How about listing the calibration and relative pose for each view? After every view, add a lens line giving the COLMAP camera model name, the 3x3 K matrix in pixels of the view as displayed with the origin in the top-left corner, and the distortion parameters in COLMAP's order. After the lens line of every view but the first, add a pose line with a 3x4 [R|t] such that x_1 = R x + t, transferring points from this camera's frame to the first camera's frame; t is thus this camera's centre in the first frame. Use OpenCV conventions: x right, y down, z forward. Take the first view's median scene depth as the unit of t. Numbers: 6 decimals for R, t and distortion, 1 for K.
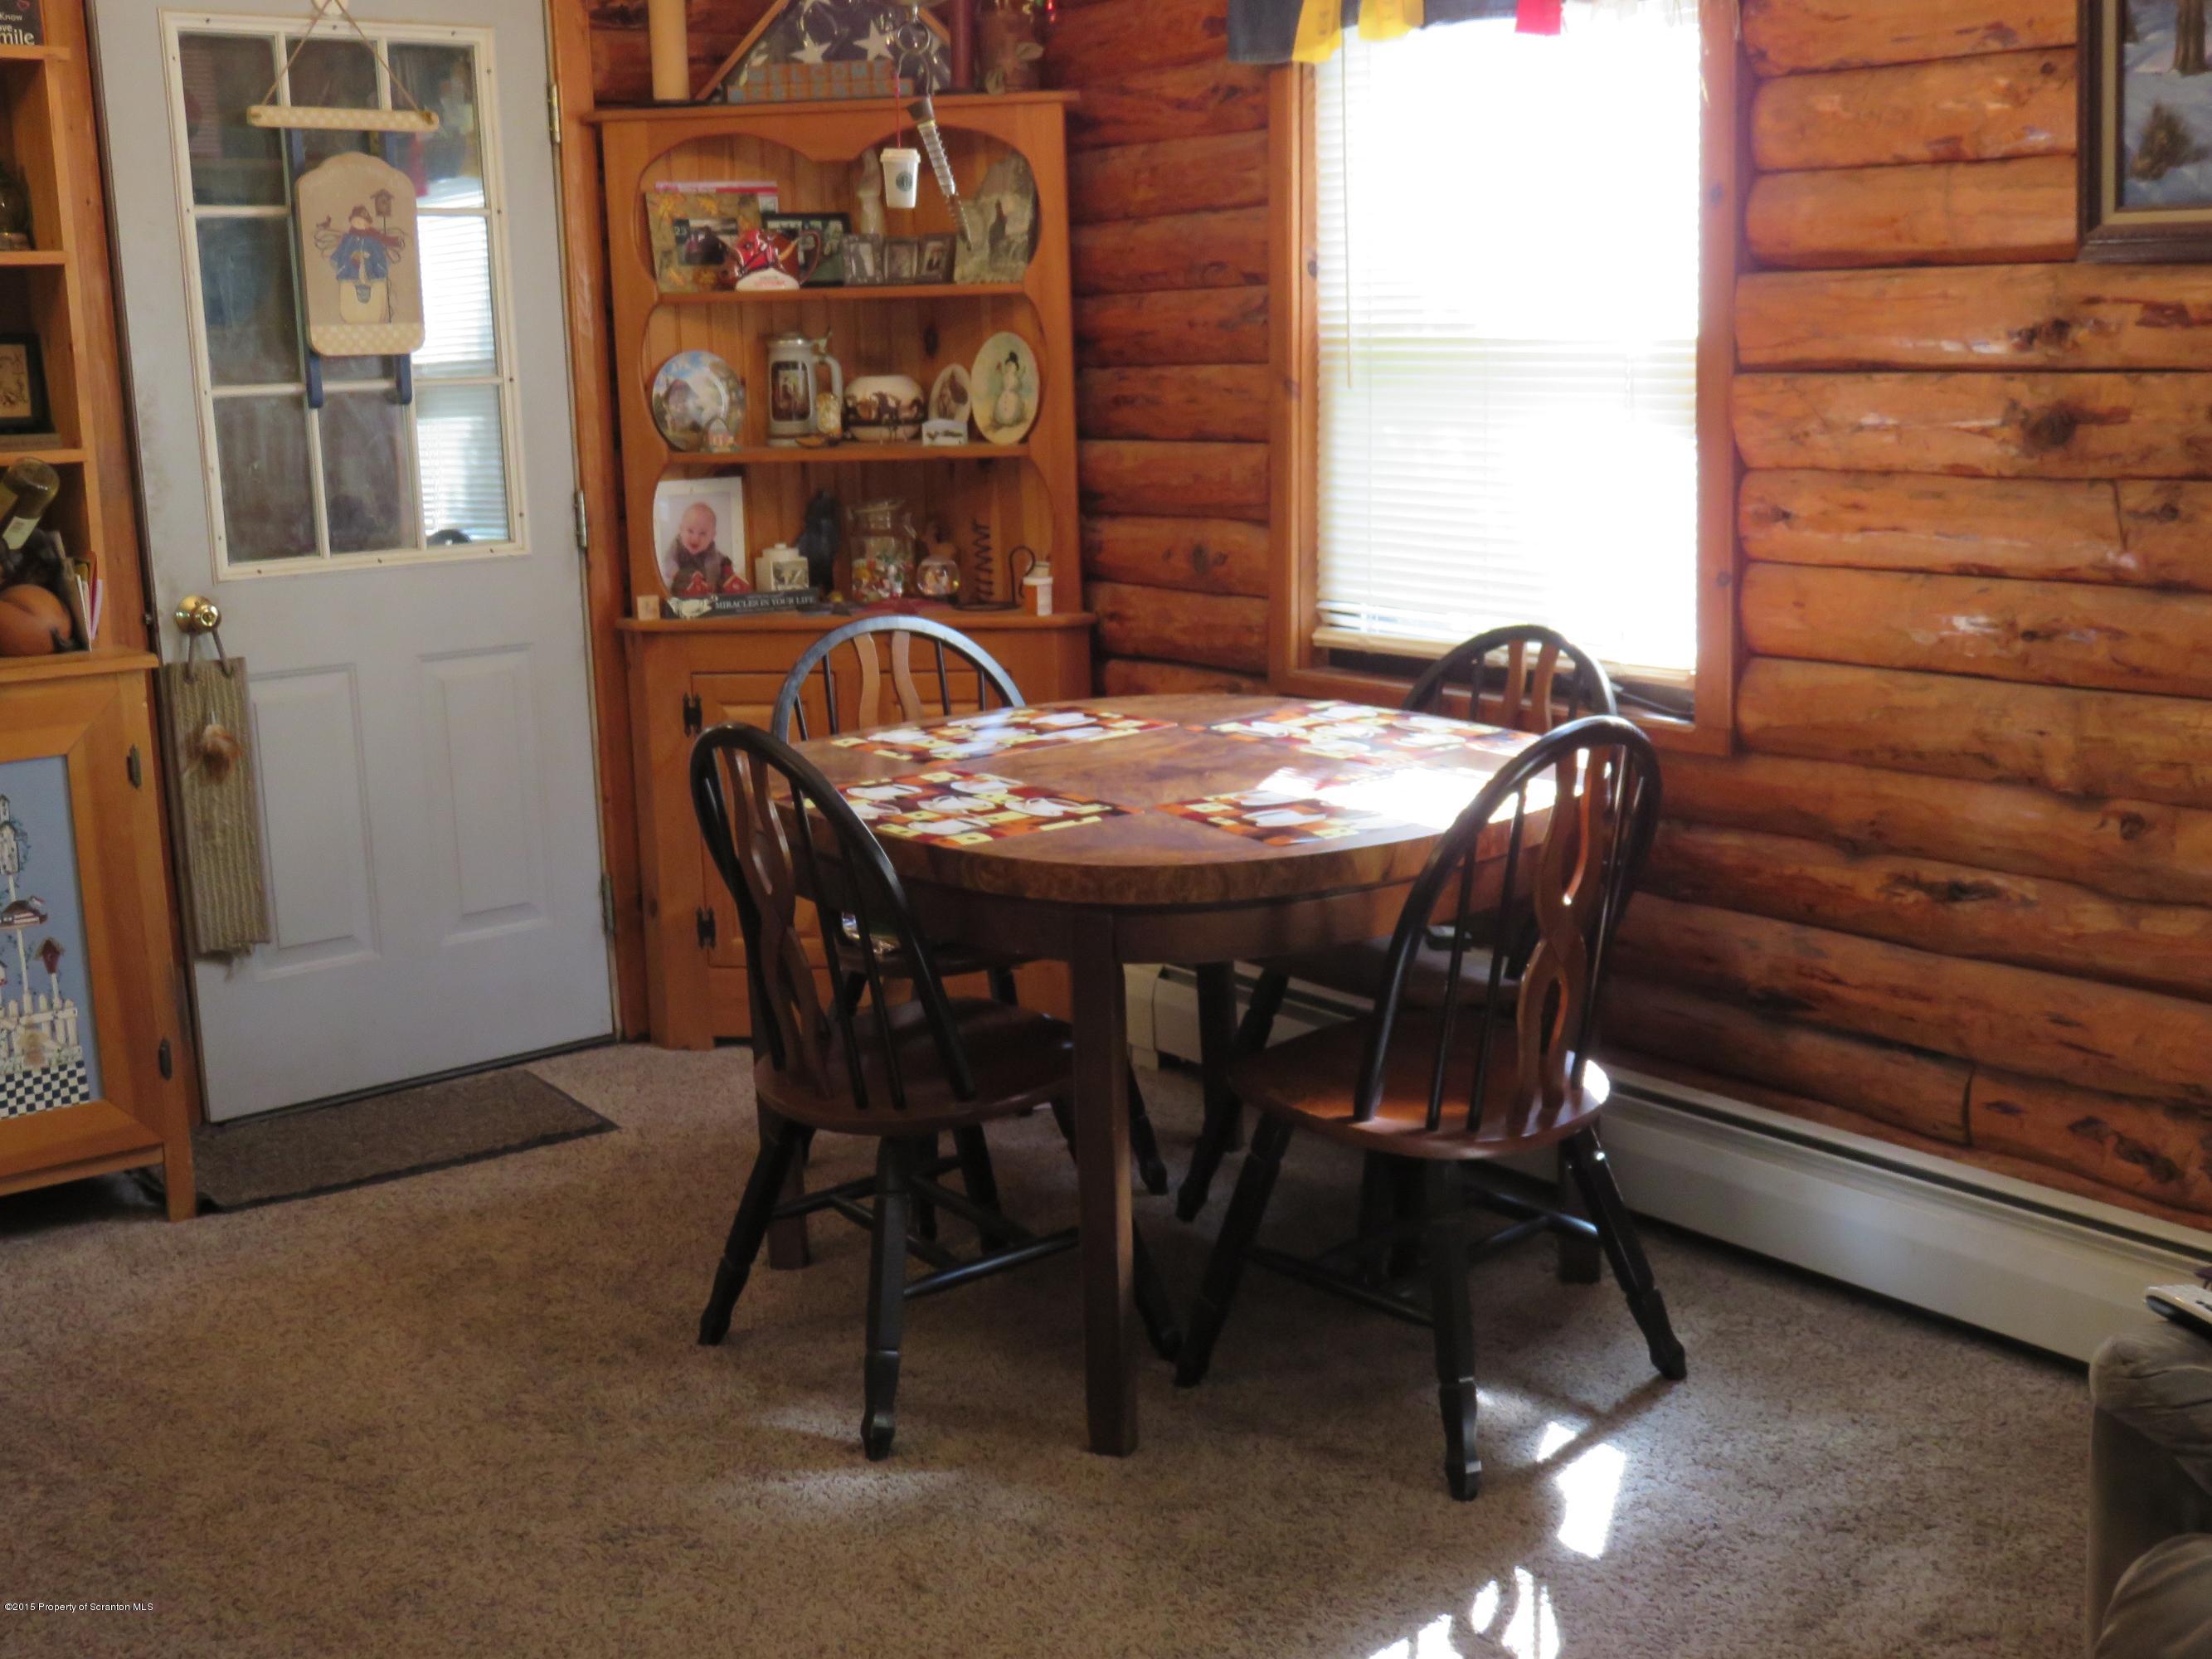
lens RADIAL K [[2532.2, 0, 1106.0], [0, 2532.2, 829.5], [0, 0, 1]] dist [-0.019657, 0.004031]
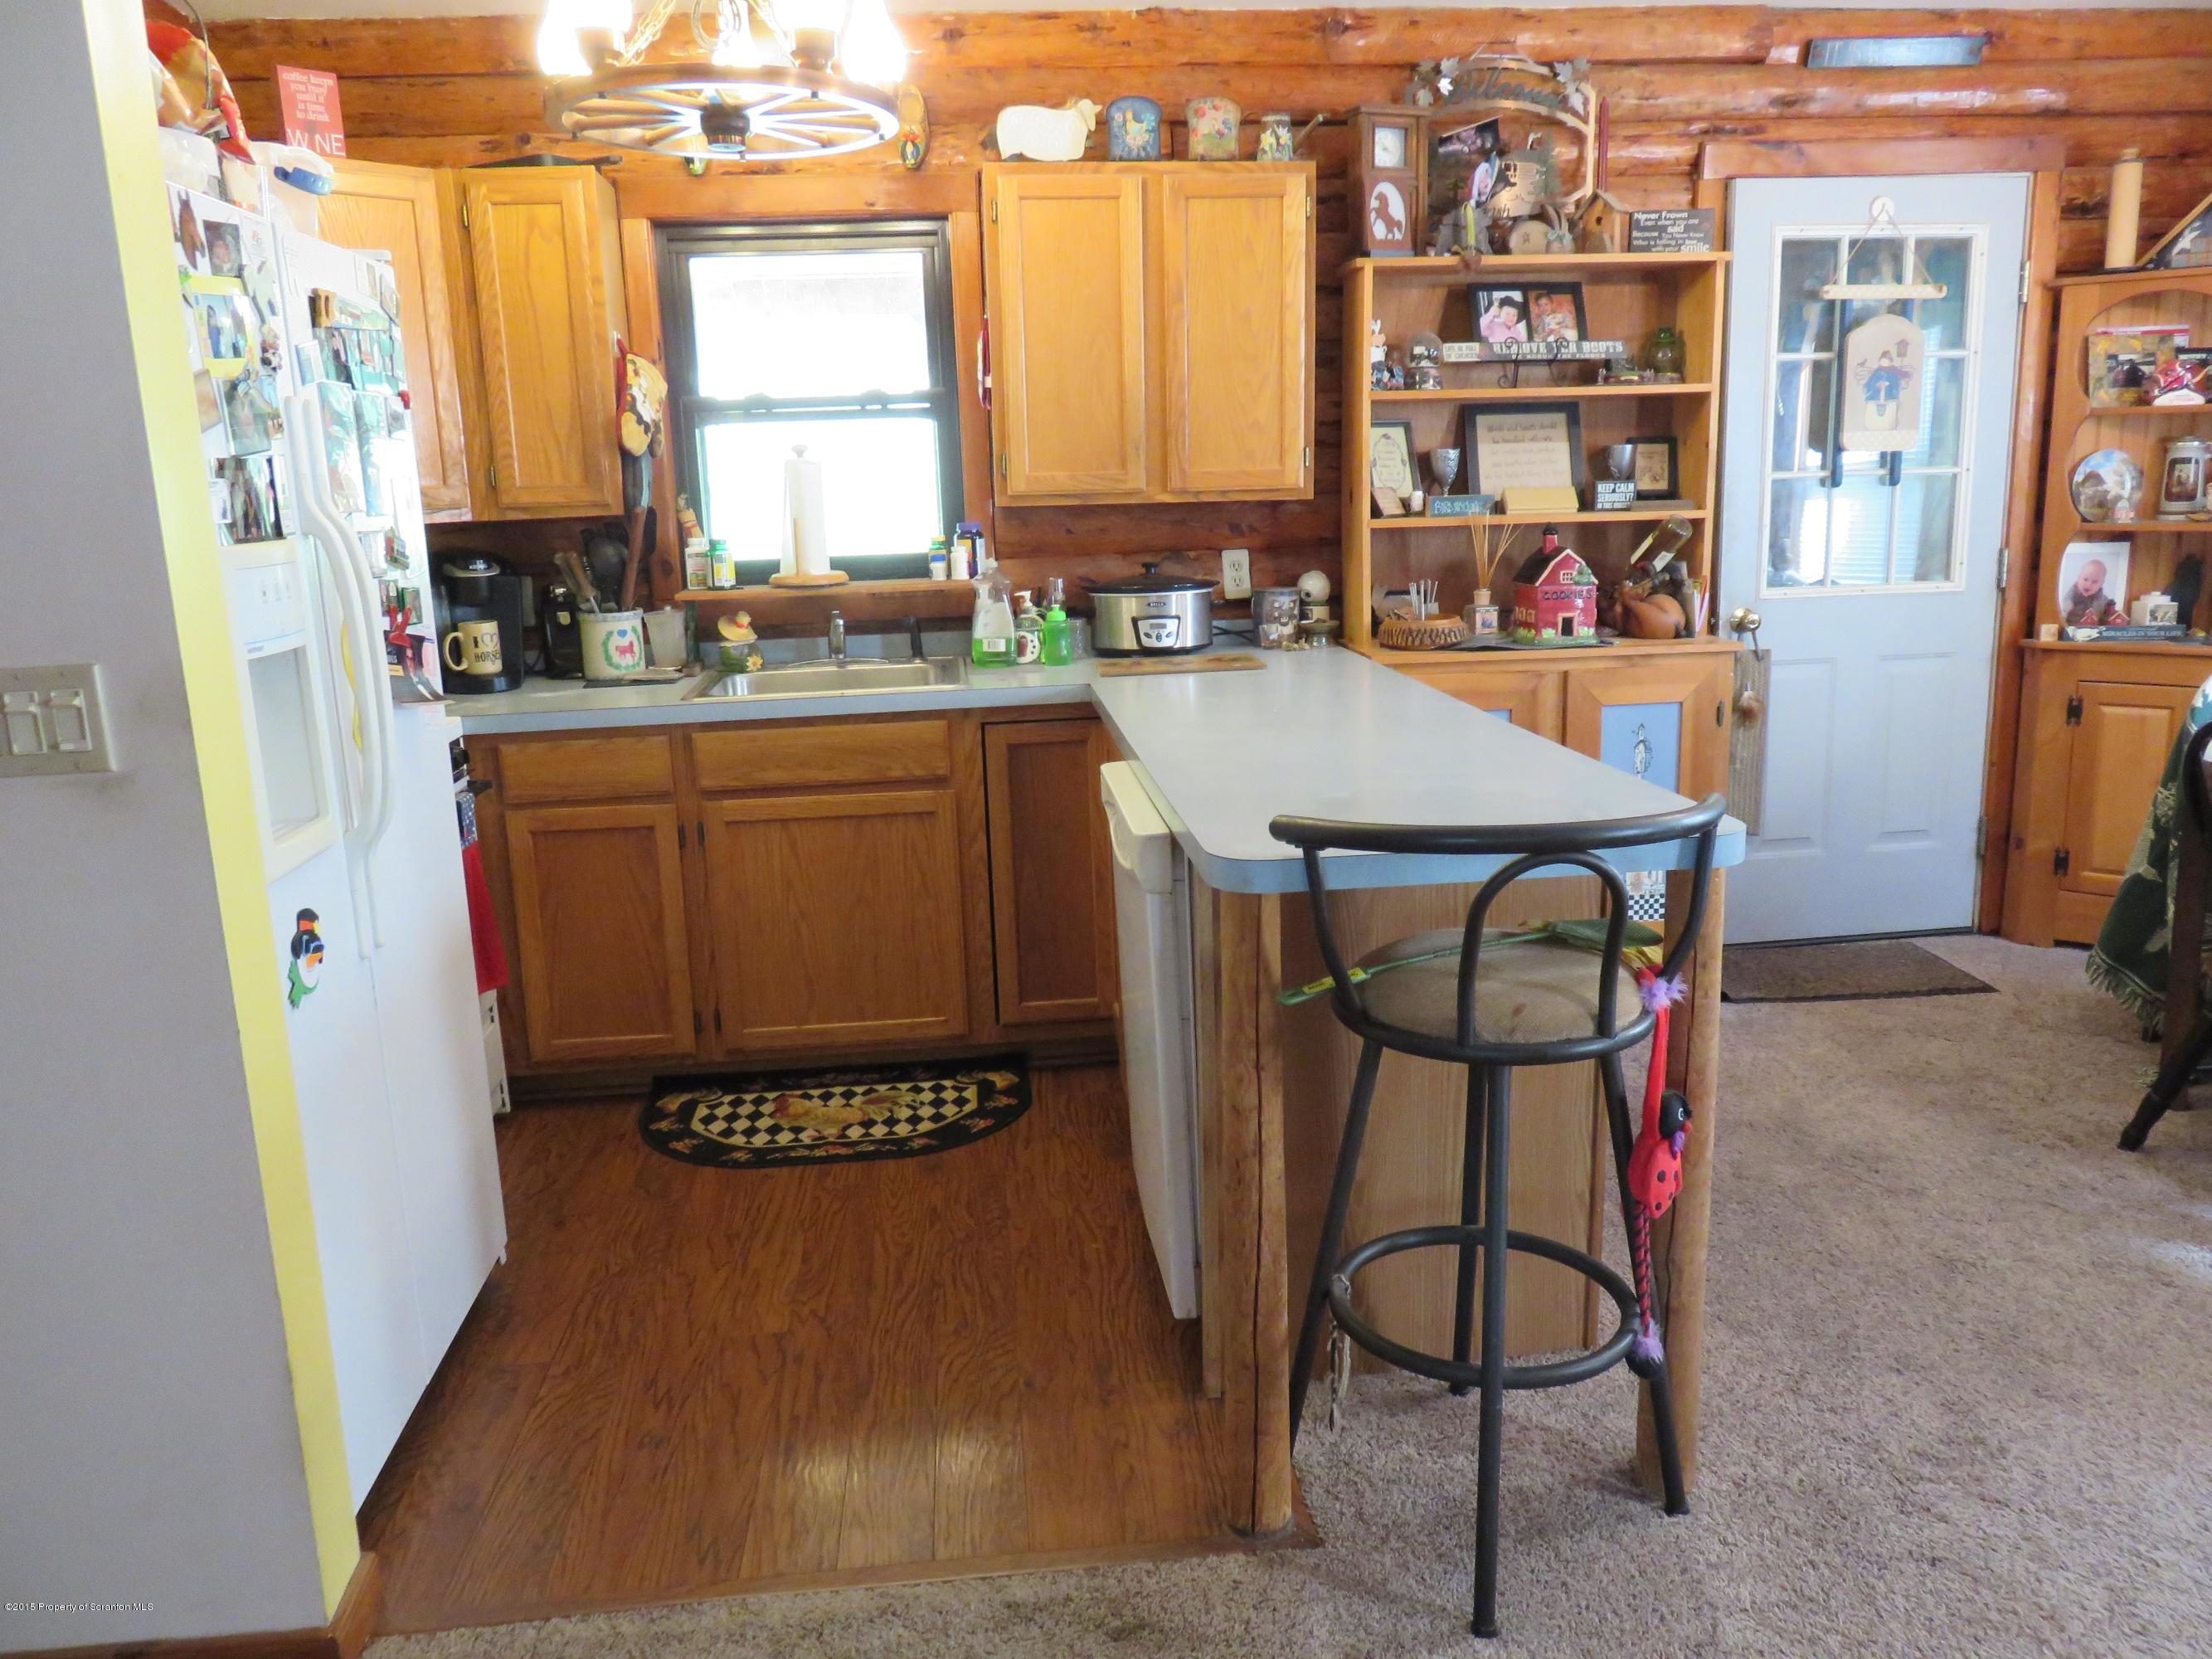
lens RADIAL K [[1672.3, 0, 1106.0], [0, 1672.3, 829.5], [0, 0, 1]] dist [-0.000706, -0.002621]
pose [[0.848946, 0.114396, -0.515950, -0.134571], [-0.099516, 0.993430, 0.056517, 0.021769], [0.519025, 0.003366, 0.854752, -0.074029]]
